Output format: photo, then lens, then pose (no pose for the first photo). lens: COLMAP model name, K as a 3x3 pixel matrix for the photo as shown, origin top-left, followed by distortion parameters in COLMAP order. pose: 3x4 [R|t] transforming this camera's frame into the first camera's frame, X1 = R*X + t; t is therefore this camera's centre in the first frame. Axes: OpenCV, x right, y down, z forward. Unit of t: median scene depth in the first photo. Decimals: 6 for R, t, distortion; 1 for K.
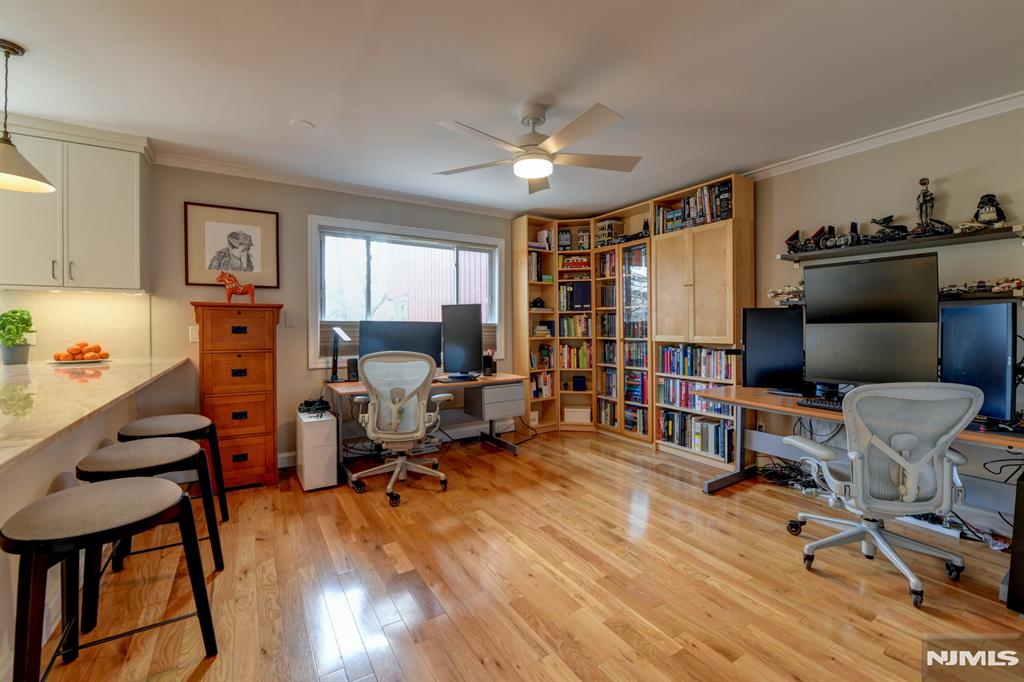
lens RADIAL K [[417.0, 0, 508.4], [0, 417.0, 336.2], [0, 0, 1]] dist [-0.016641, -0.001121]
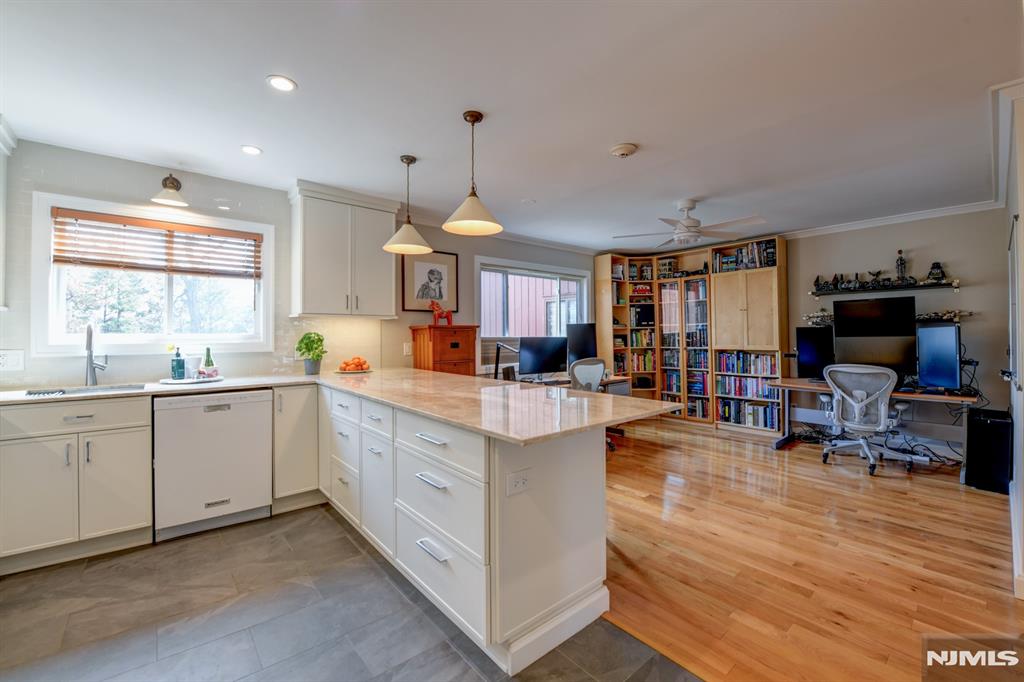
lens RADIAL K [[417.0, 0, 515.7], [0, 417.0, 334.6], [0, 0, 1]] dist [-0.016641, -0.001121]
pose [[0.989422, -0.009172, 0.144779, -0.518133], [0.012883, 0.999611, -0.024720, -0.011214], [-0.144496, 0.026324, 0.989155, -0.282013]]
